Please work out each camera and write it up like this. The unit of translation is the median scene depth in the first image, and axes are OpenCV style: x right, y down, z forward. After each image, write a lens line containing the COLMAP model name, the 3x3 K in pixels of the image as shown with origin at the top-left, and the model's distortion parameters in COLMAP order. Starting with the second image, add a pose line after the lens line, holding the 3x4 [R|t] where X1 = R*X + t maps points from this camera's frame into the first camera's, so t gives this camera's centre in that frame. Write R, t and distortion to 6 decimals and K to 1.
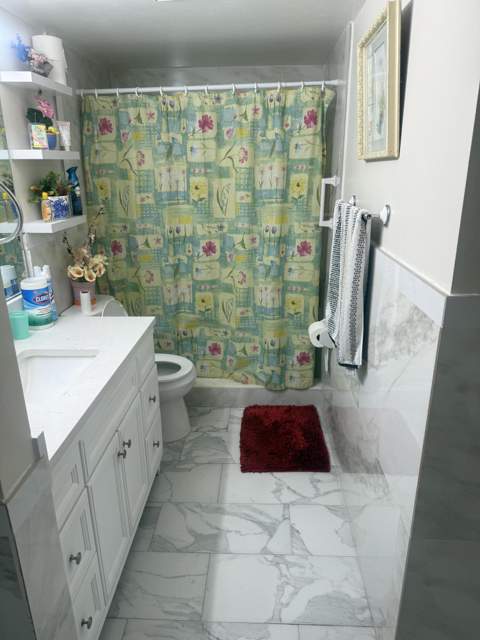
lens RADIAL K [[449.9, 0, 238.5], [0, 449.9, 324.2], [0, 0, 1]] dist [0.147639, -0.237614]
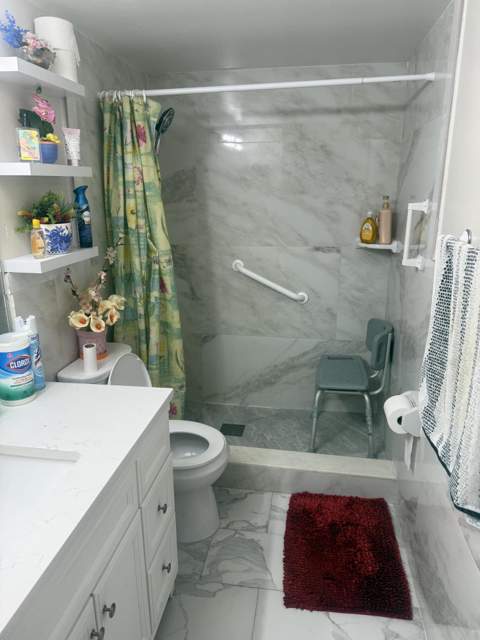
lens RADIAL K [[449.9, 0, 238.5], [0, 449.9, 324.2], [0, 0, 1]] dist [0.147639, -0.237614]
pose [[0.994180, 0.037334, -0.101056, -0.009427], [-0.041459, 0.998378, -0.039026, -0.088555], [0.099435, 0.042989, 0.994115, 0.260619]]
